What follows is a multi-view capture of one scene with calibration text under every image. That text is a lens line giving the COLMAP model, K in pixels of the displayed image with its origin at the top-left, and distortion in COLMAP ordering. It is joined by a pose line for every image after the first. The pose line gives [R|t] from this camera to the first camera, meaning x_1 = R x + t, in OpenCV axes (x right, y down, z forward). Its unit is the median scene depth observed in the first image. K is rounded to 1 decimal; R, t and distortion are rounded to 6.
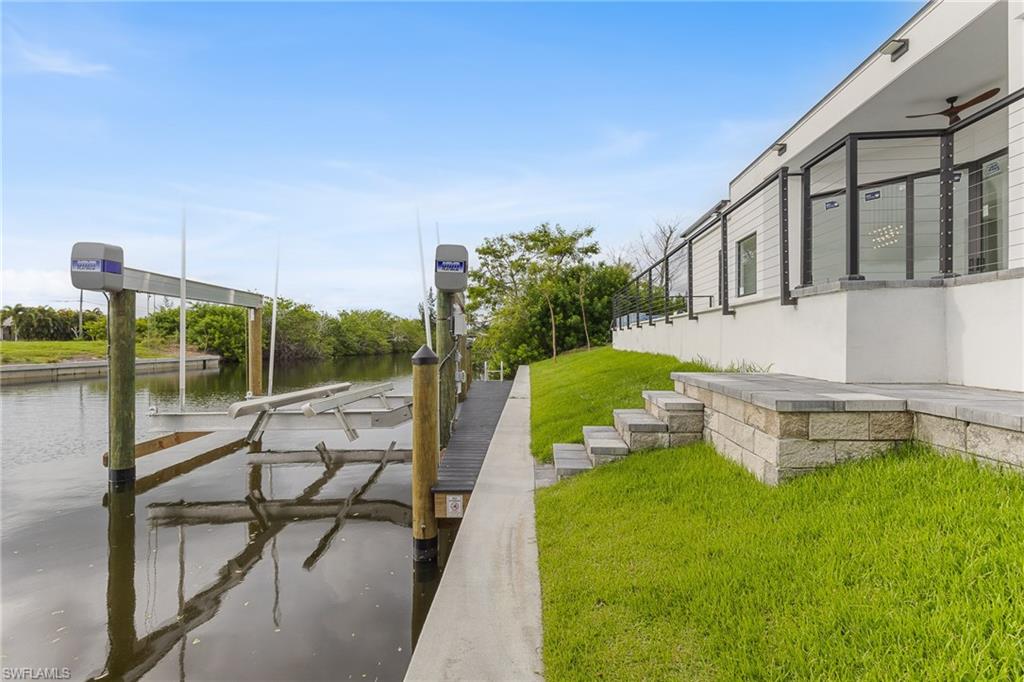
lens RADIAL K [[474.9, 0, 513.2], [0, 474.9, 338.9], [0, 0, 1]] dist [0.006751, 0.000423]
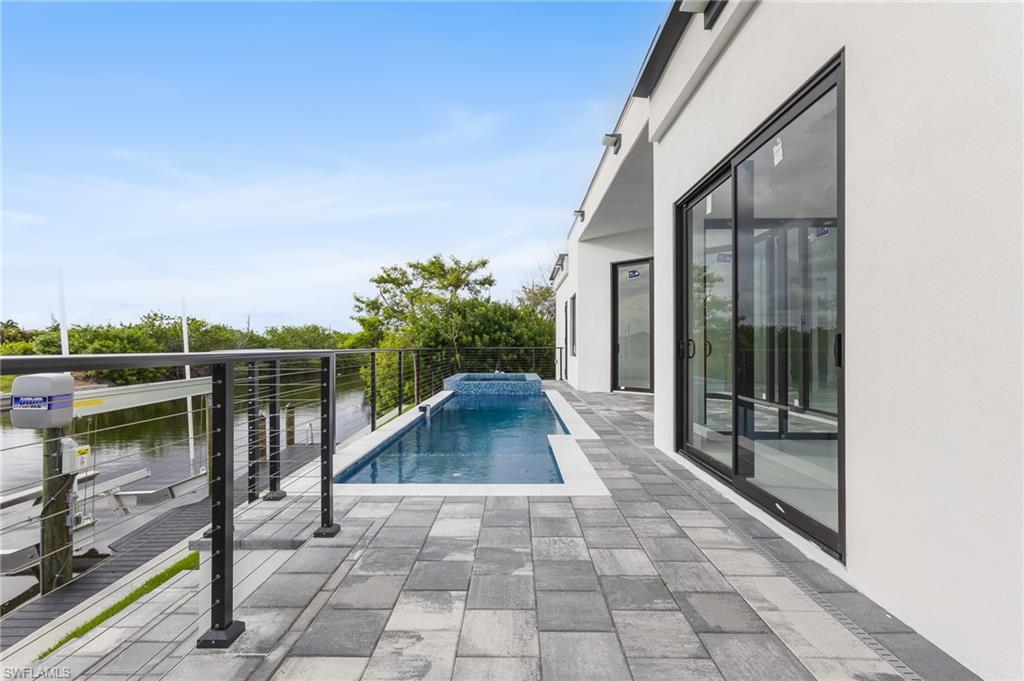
lens RADIAL K [[474.9, 0, 511.9], [0, 474.9, 345.3], [0, 0, 1]] dist [0.006751, 0.000423]
pose [[0.997757, -0.000899, 0.066935, 0.148115], [0.000859, 0.999999, 0.000629, -0.056509], [-0.066936, -0.000570, 0.997757, 0.020163]]
